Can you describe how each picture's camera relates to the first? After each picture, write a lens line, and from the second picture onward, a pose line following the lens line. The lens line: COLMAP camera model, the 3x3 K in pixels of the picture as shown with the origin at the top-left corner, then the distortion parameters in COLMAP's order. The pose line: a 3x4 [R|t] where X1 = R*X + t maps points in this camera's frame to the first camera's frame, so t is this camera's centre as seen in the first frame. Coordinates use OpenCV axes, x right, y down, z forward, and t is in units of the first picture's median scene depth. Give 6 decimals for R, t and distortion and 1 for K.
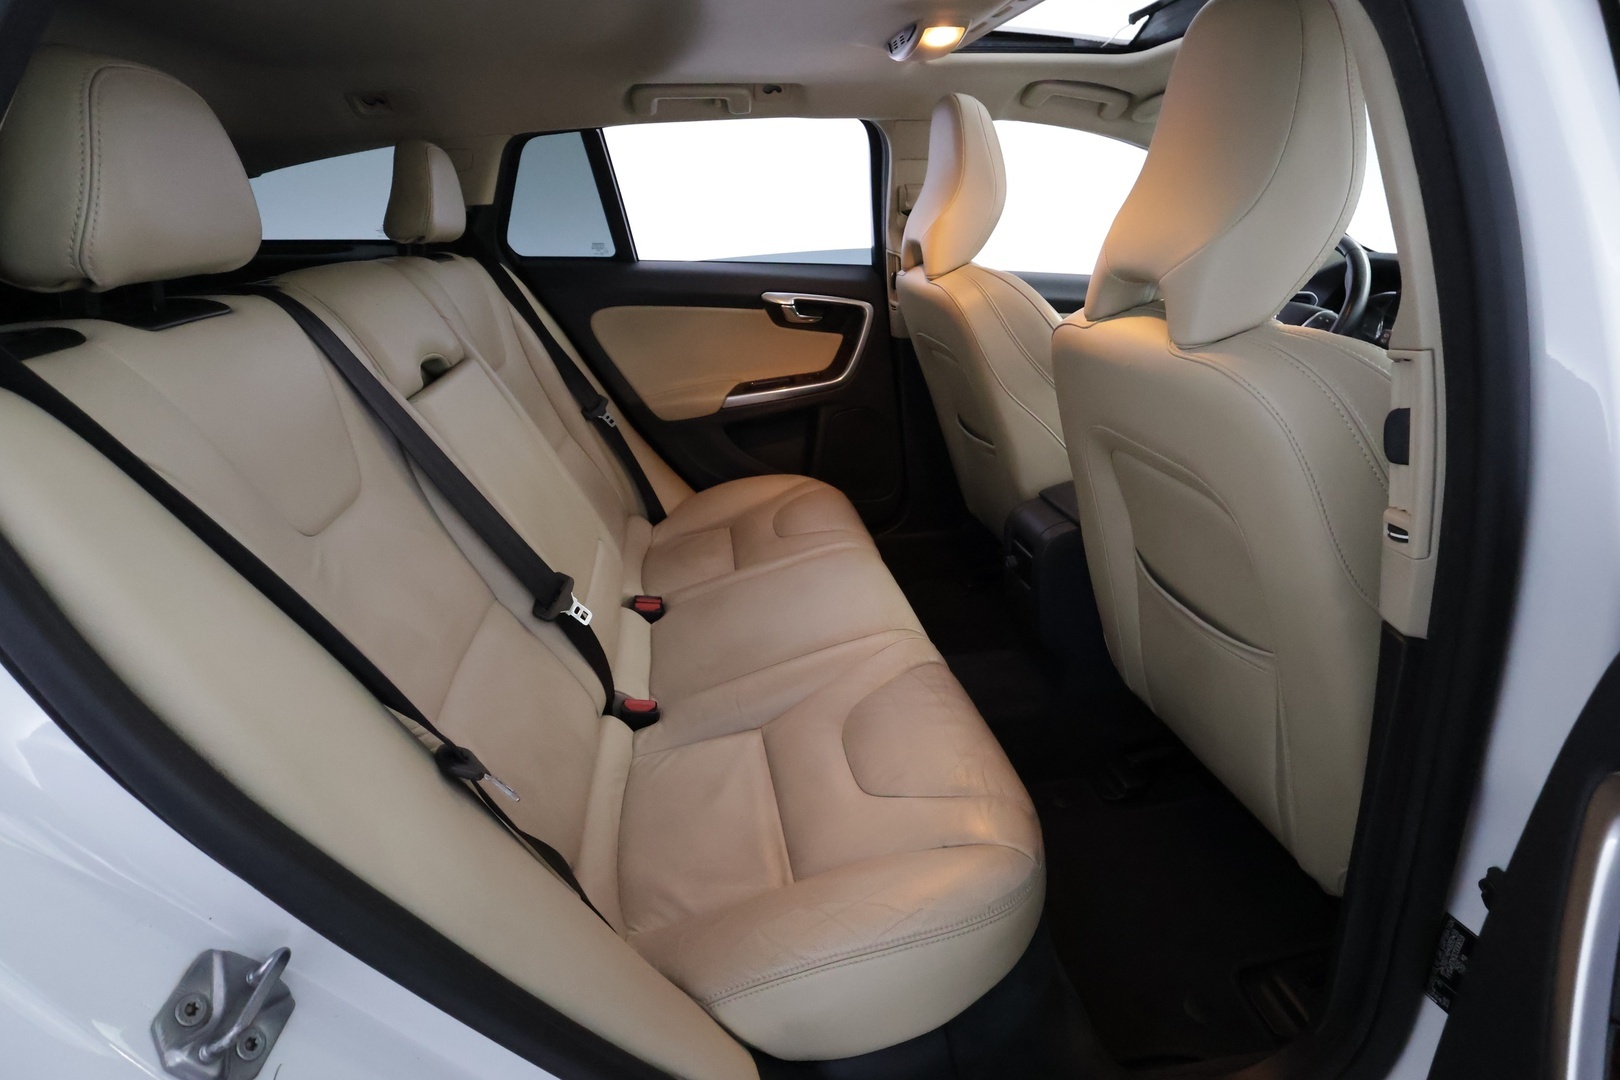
lens RADIAL K [[790.3, 0, 818.2], [0, 790.3, 539.3], [0, 0, 1]] dist [0.003083, 0.002125]
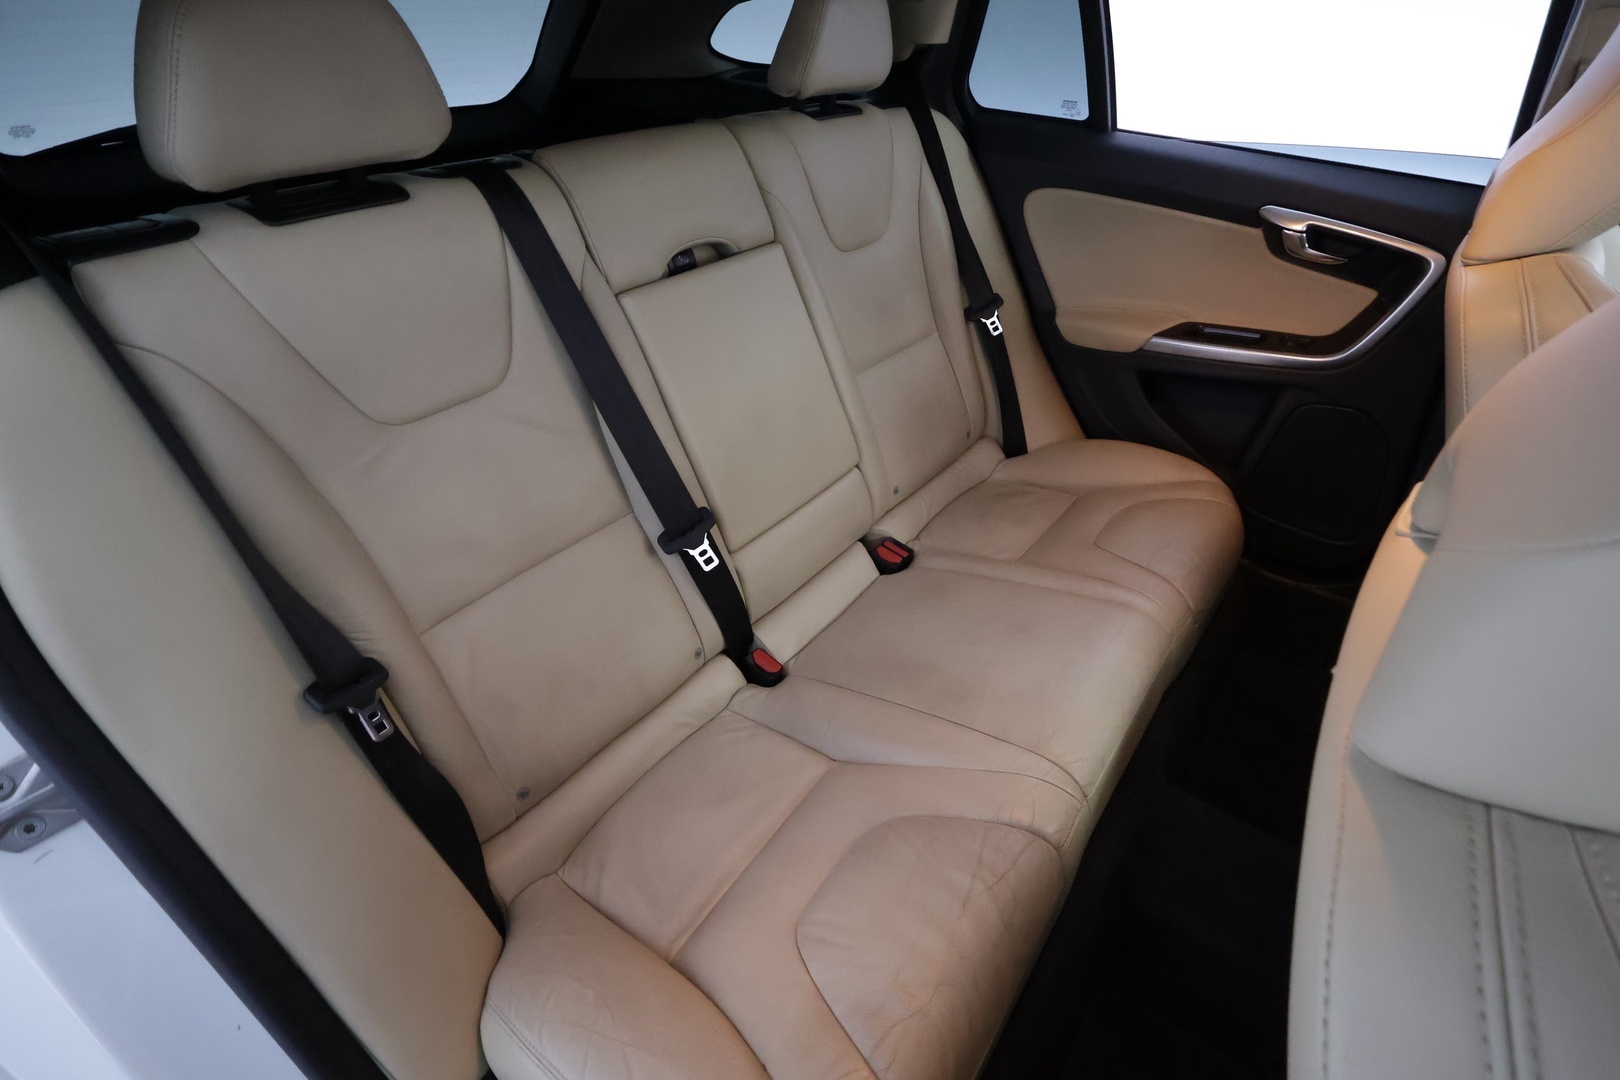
lens RADIAL K [[790.3, 0, 805.8], [0, 790.3, 540.8], [0, 0, 1]] dist [0.003083, 0.002125]
pose [[0.691251, 0.443259, -0.570696, 0.183850], [-0.306190, 0.895030, 0.324299, -0.156953], [0.654538, -0.049430, 0.754411, 0.209963]]
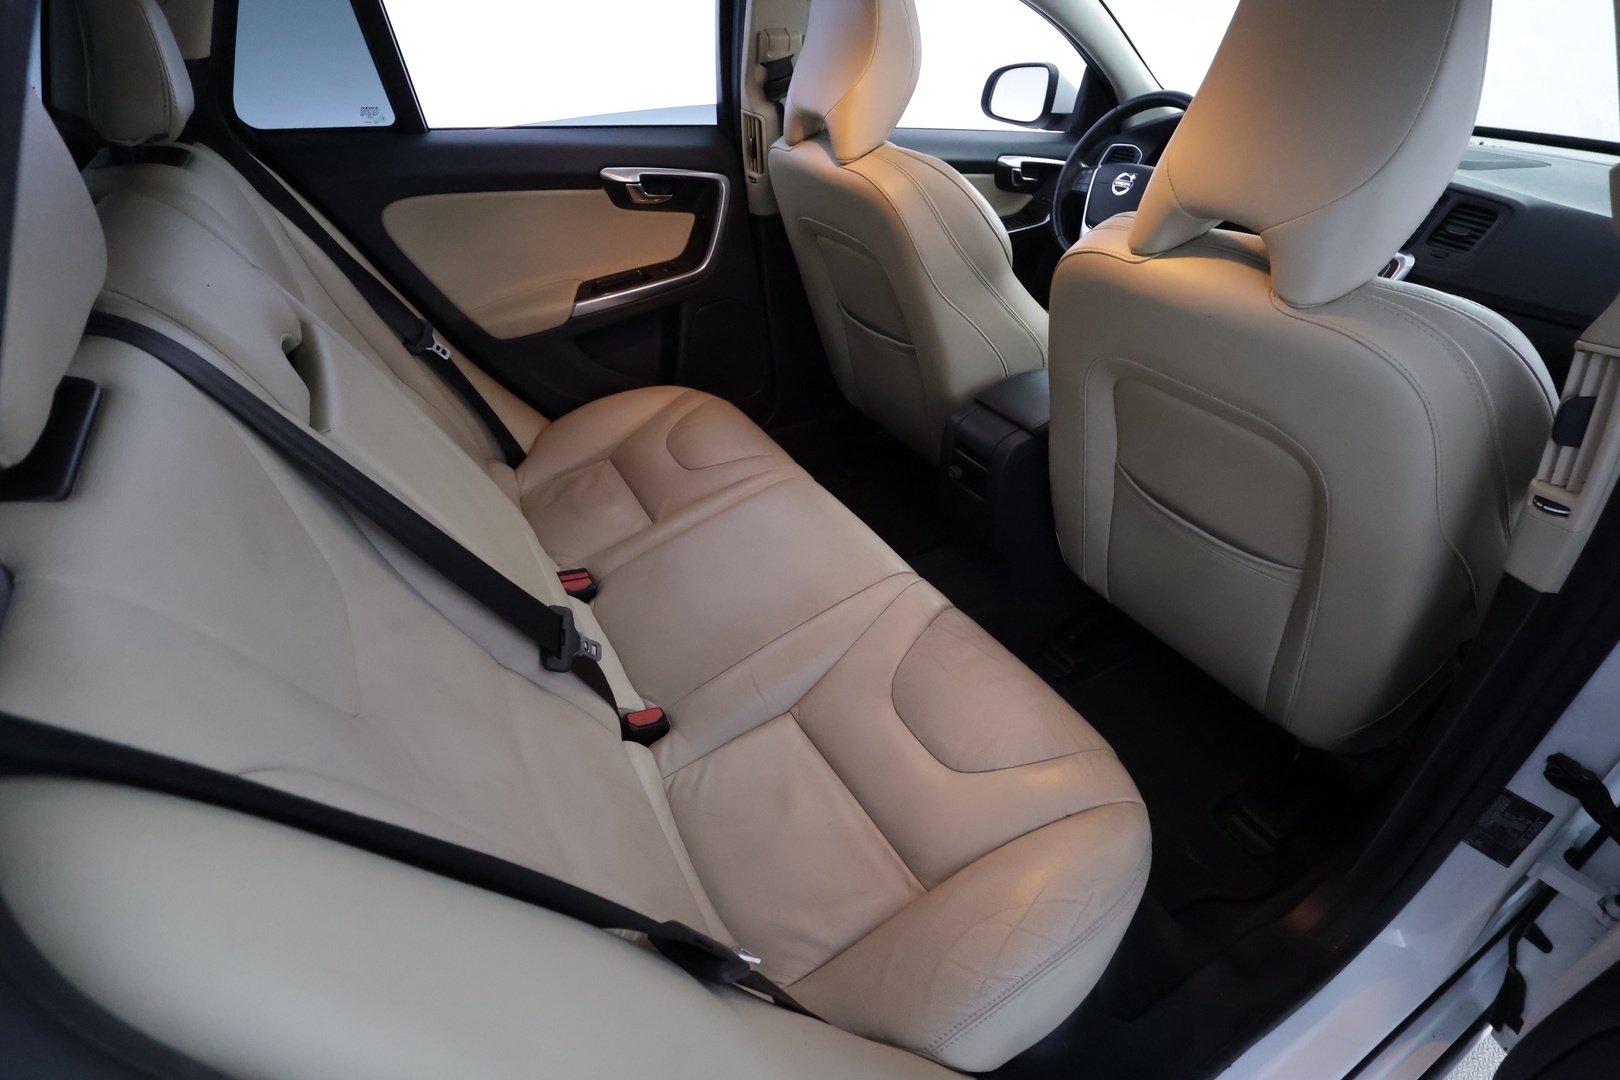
lens RADIAL K [[790.3, 0, 818.7], [0, 790.3, 544.3], [0, 0, 1]] dist [0.003083, 0.002125]
pose [[0.938298, -0.178639, 0.296117, -0.175962], [0.111254, 0.966660, 0.230630, -0.103239], [-0.327444, -0.183455, 0.926890, 0.099429]]
